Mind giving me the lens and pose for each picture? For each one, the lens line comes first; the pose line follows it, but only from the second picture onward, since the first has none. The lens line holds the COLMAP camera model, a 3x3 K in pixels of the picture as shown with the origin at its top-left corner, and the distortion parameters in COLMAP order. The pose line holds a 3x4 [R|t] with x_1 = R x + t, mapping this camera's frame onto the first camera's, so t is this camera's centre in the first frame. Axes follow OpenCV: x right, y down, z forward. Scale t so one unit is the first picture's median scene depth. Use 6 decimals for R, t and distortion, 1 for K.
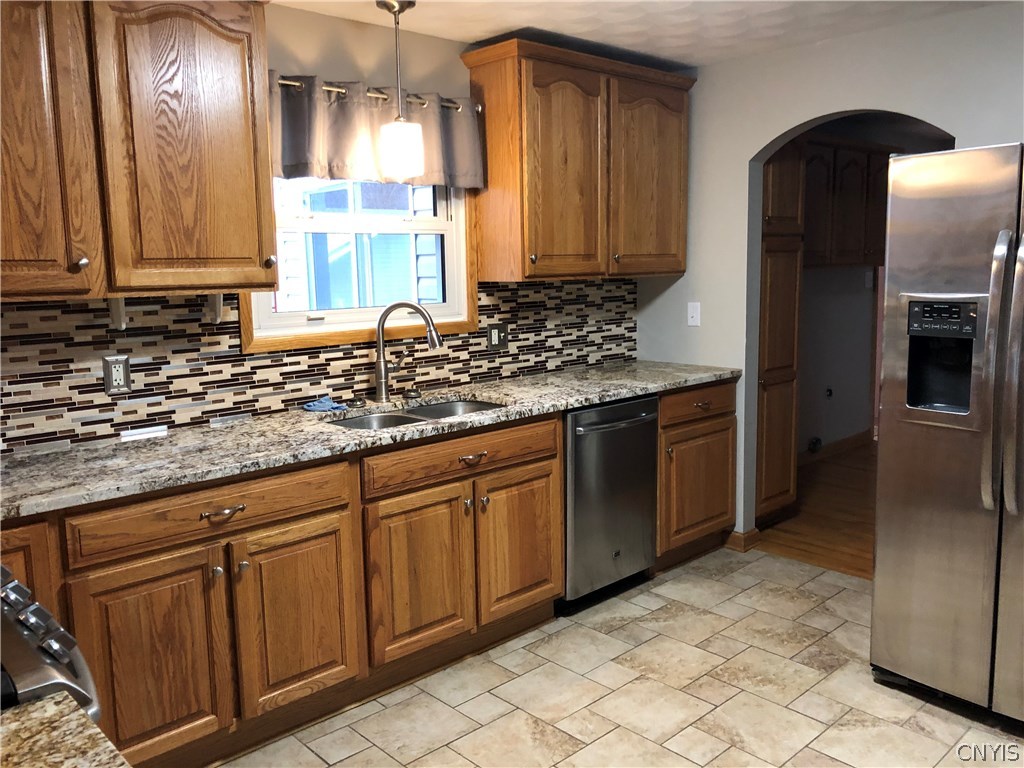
lens RADIAL K [[837.8, 0, 506.6], [0, 837.8, 377.3], [0, 0, 1]] dist [0.032188, -0.035575]
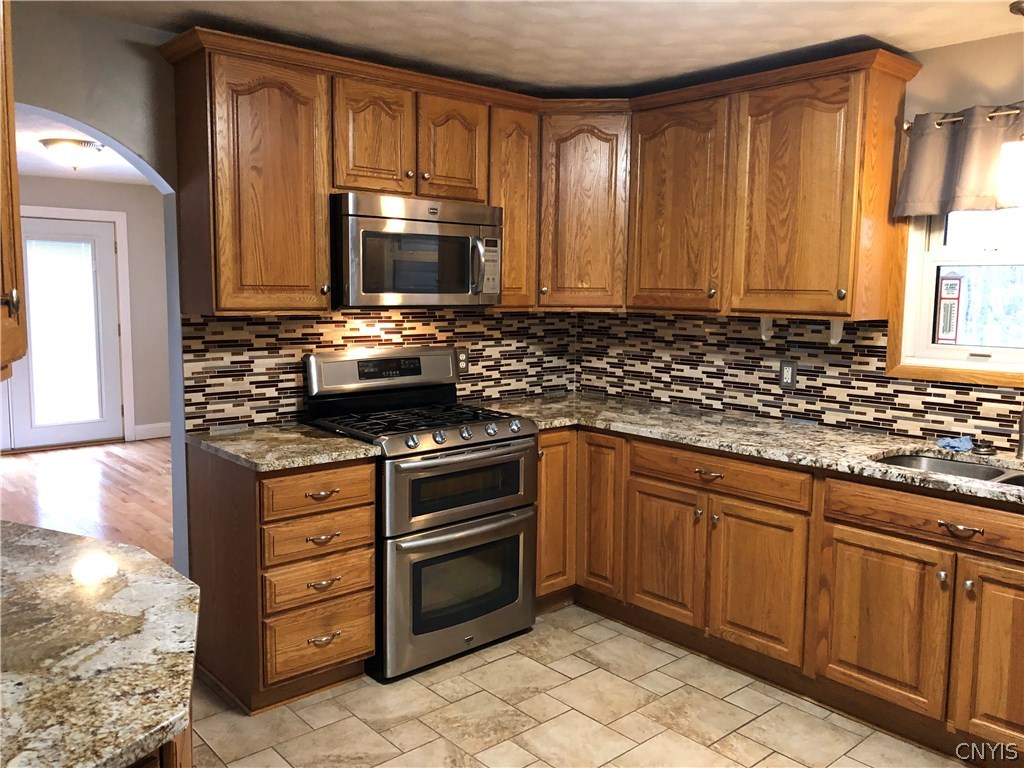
lens RADIAL K [[837.8, 0, 515.0], [0, 837.8, 384.2], [0, 0, 1]] dist [0.032188, -0.035575]
pose [[-0.012538, 0.144770, -0.989386, 0.814785], [-0.139632, 0.979515, 0.145096, -0.113912], [0.990124, 0.139969, 0.007933, 0.527021]]
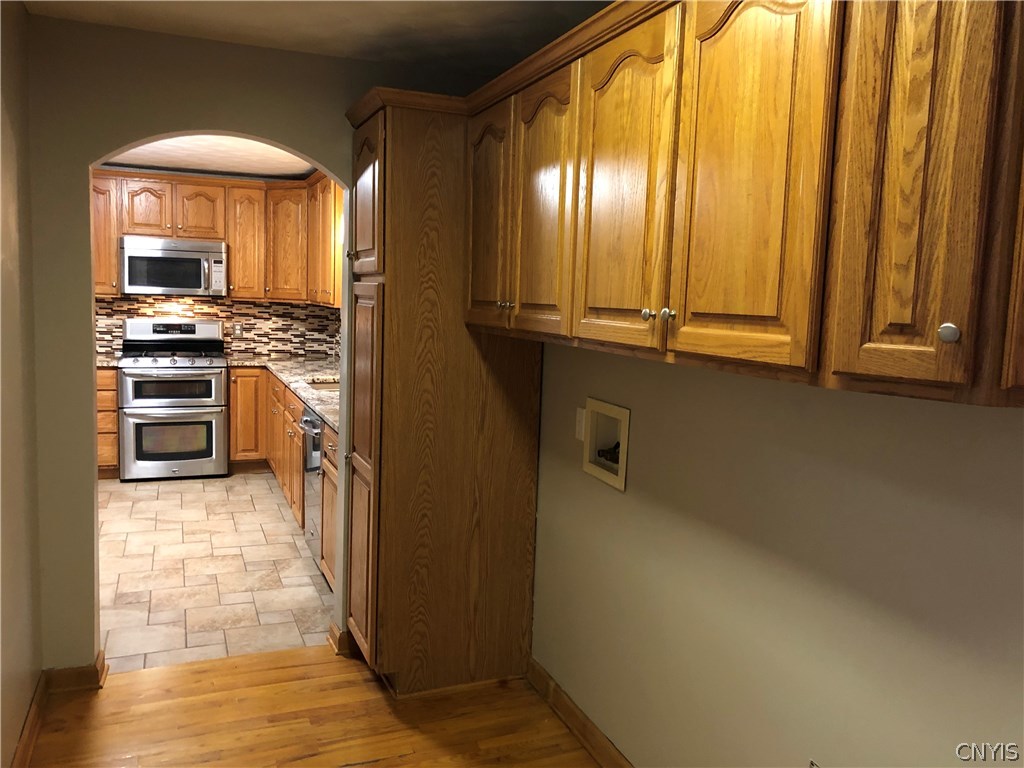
lens RADIAL K [[837.8, 0, 507.8], [0, 837.8, 382.7], [0, 0, 1]] dist [0.032188, -0.035575]
pose [[-0.364124, 0.111695, -0.924628, 1.405083], [-0.142657, 0.974378, 0.173885, -0.320940], [0.920360, 0.195221, -0.338861, 2.014006]]
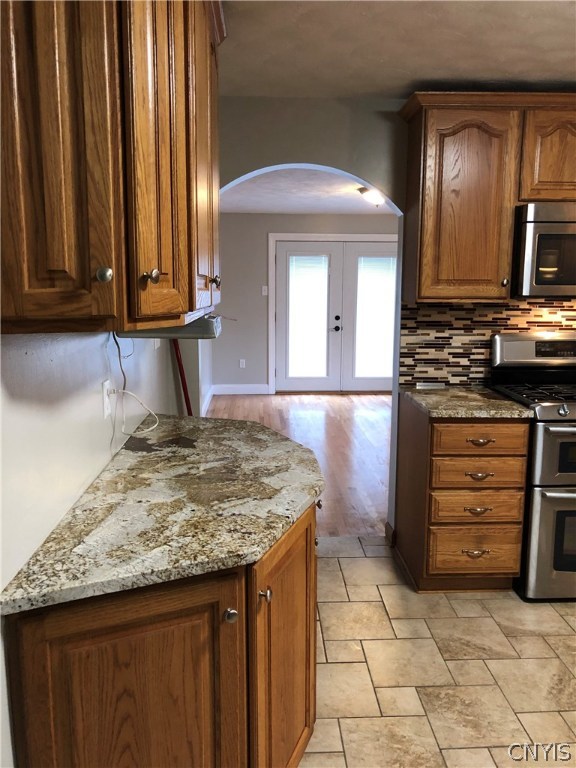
lens RADIAL K [[628.3, 0, 290.0], [0, 628.3, 377.8], [0, 0, 1]] dist [0.032188, -0.035575]
pose [[-0.634001, 0.136682, -0.761158, 0.756960], [-0.088200, 0.965054, 0.246762, -0.115731], [0.768286, 0.223582, -0.599790, 0.659795]]
